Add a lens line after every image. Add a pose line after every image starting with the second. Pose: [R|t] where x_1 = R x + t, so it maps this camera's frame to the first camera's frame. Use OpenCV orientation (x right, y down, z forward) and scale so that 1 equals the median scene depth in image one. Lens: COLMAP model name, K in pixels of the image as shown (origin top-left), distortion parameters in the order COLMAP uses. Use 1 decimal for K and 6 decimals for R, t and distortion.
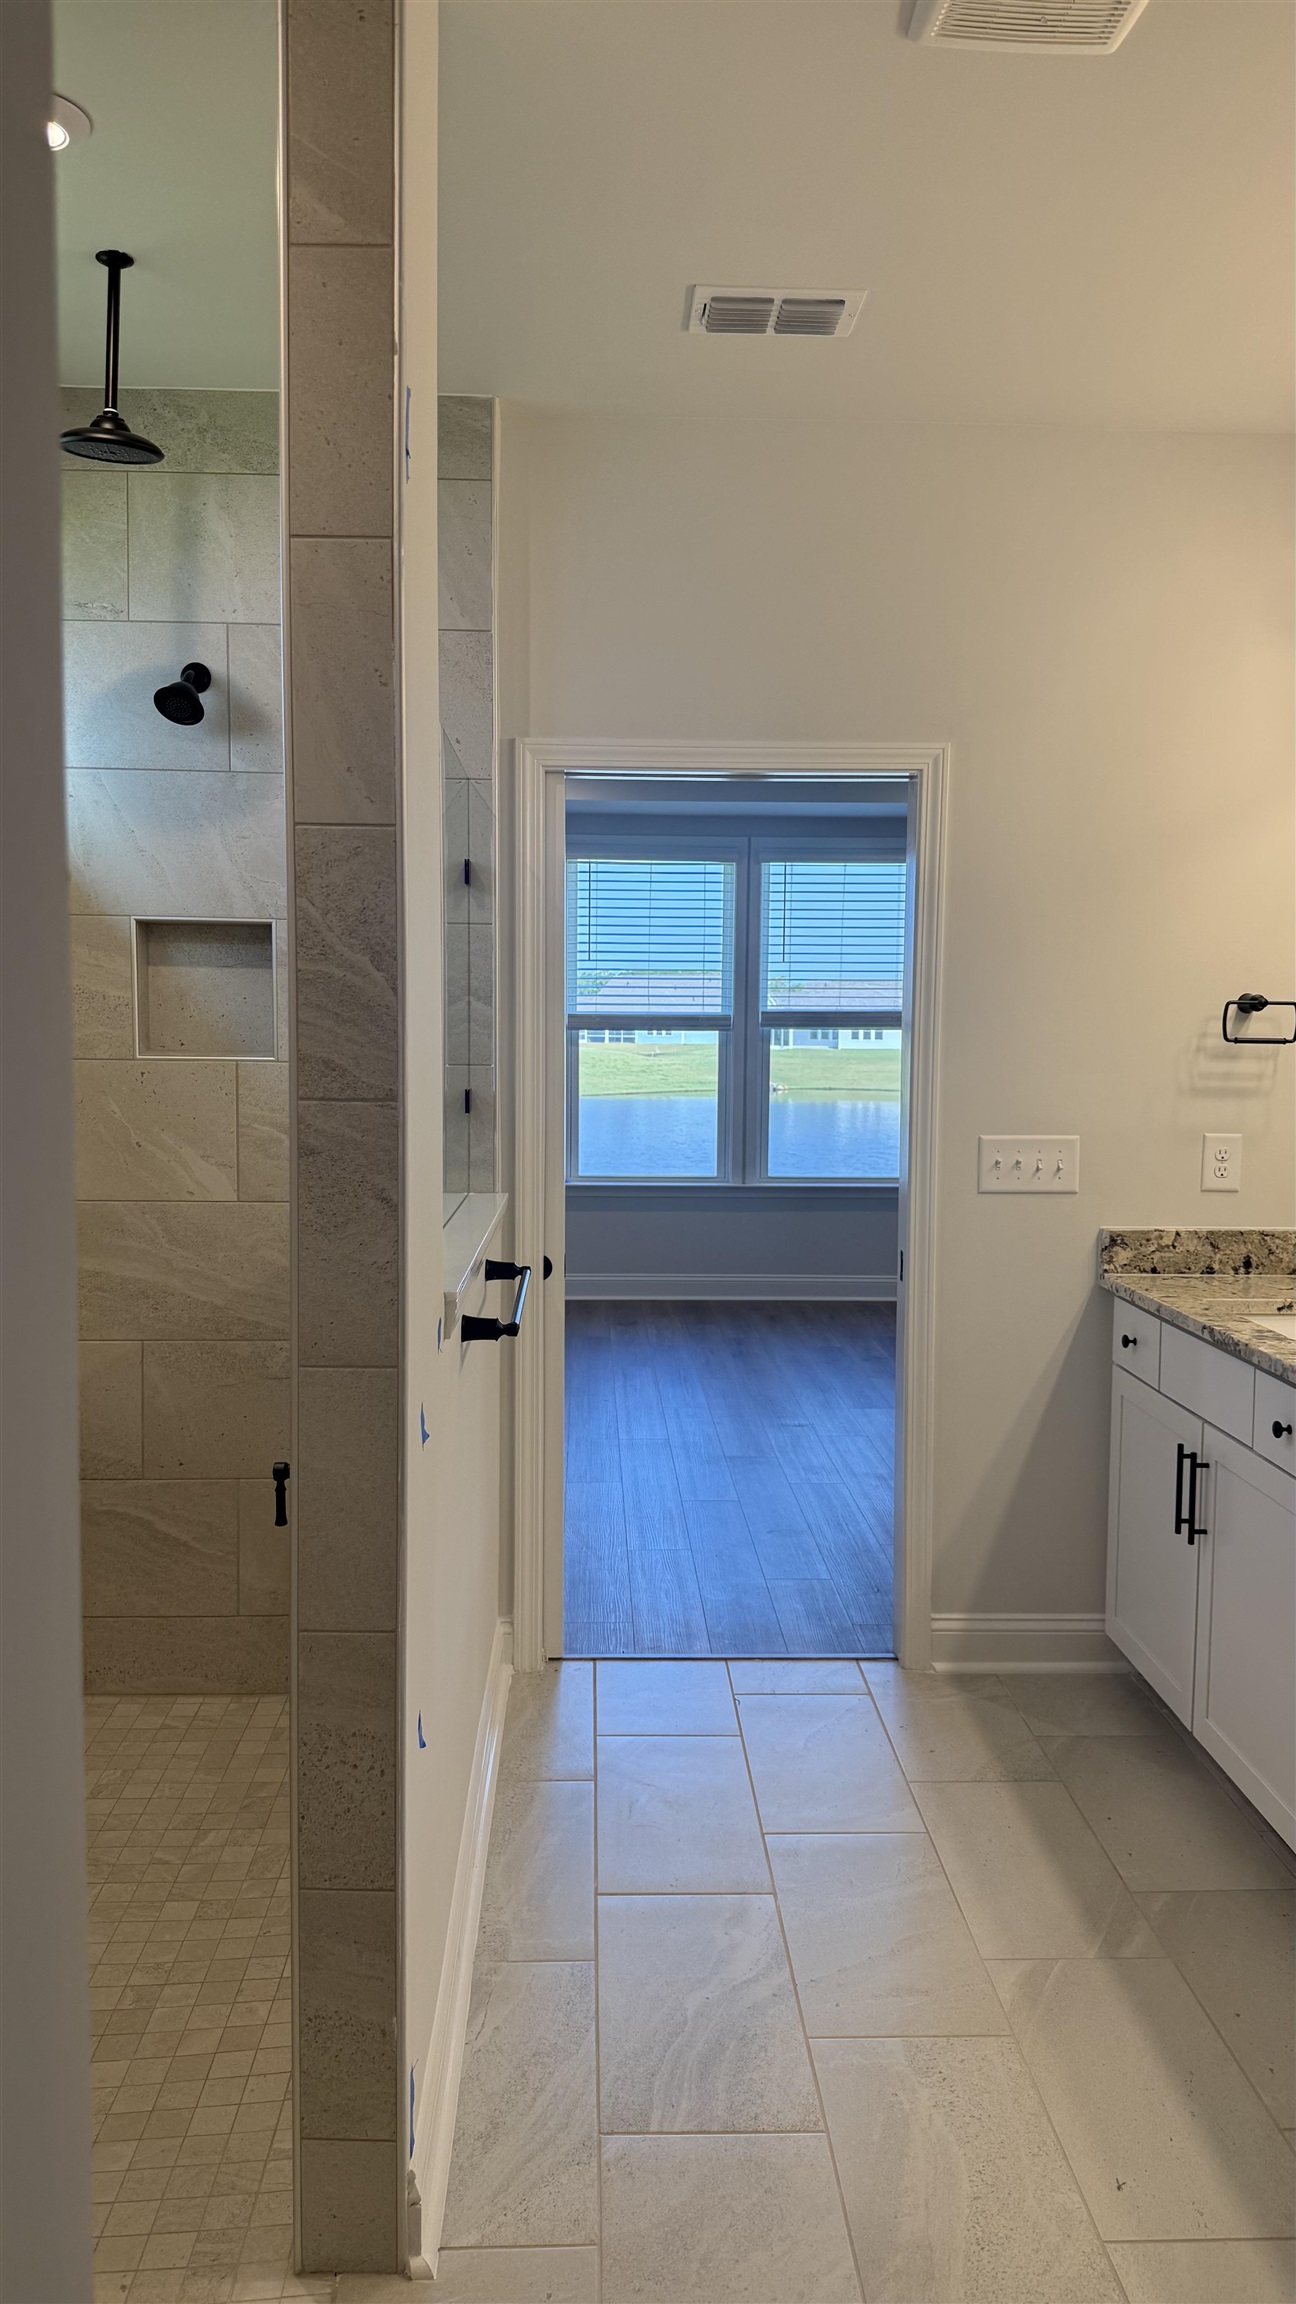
lens RADIAL K [[1657.8, 0, 646.5], [0, 1657.8, 1160.3], [0, 0, 1]] dist [0.061362, -0.103186]
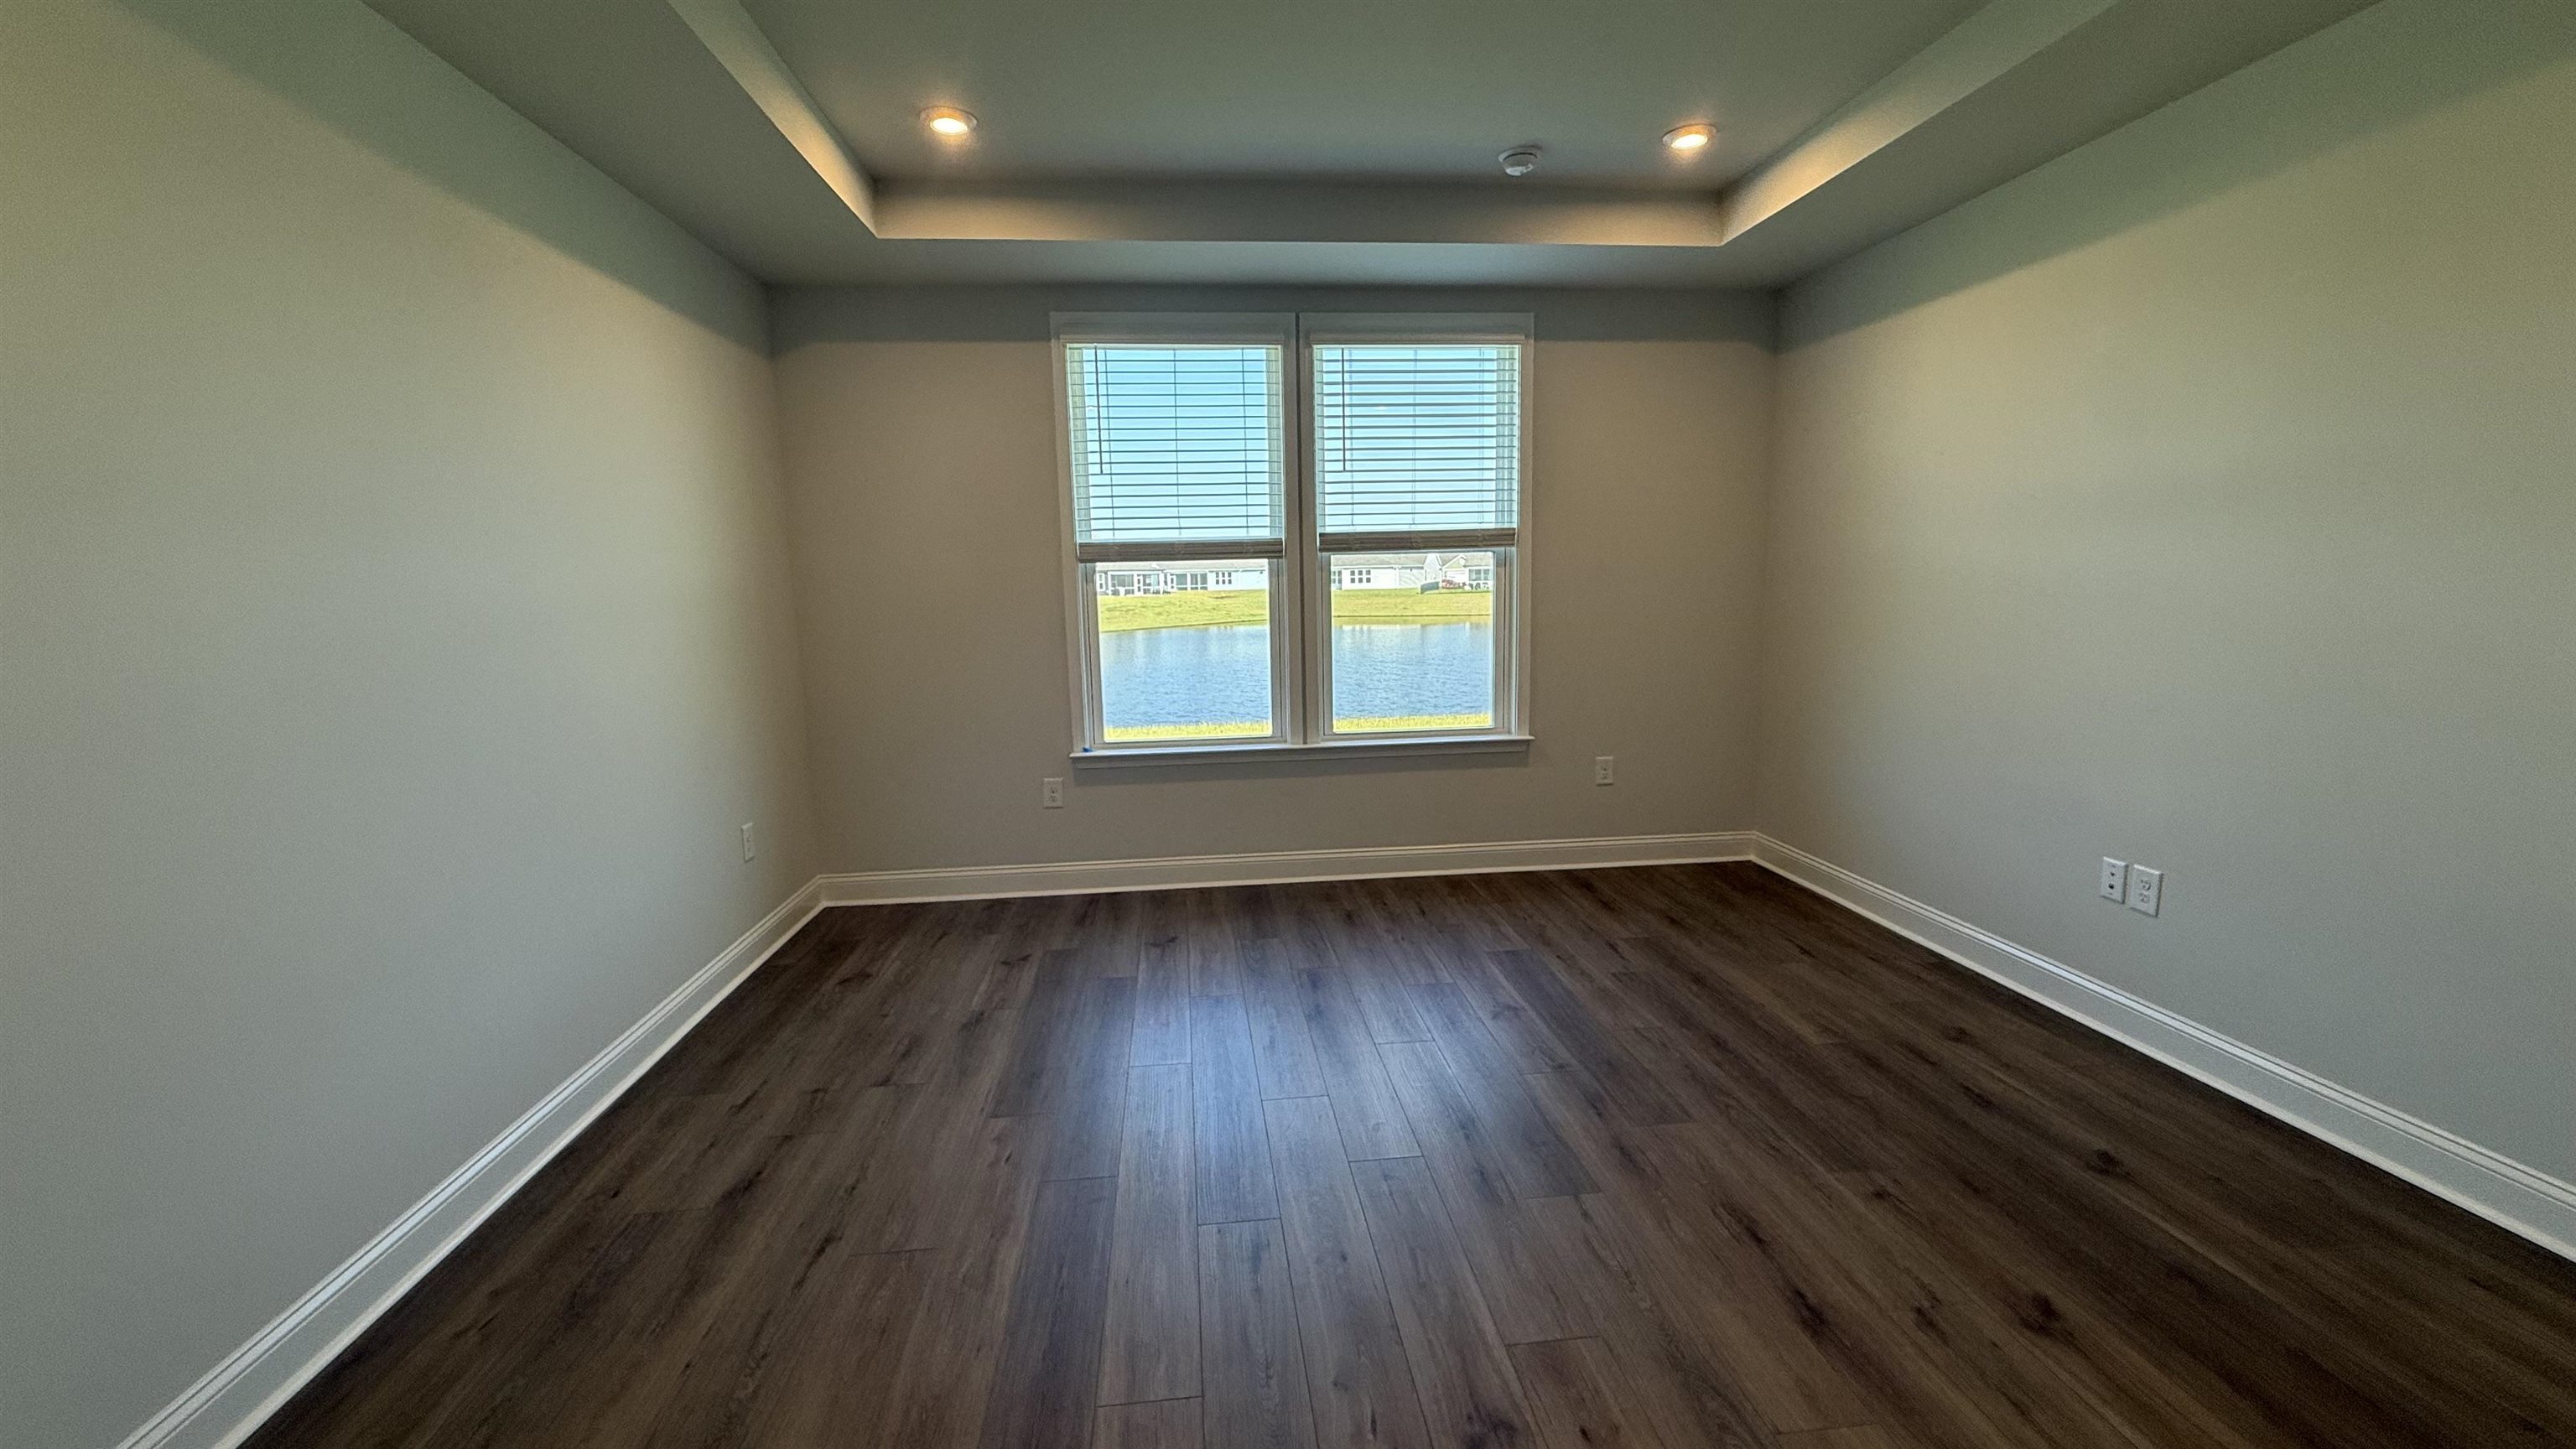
lens RADIAL K [[1057.8, 0, 1294.5], [0, 1057.8, 733.8], [0, 0, 1]] dist [-0.012545, 0.000351]
pose [[0.997041, -0.040969, 0.065045, 0.019226], [0.036655, 0.997134, 0.066183, -0.026167], [-0.067570, -0.063603, 0.995685, 0.478507]]
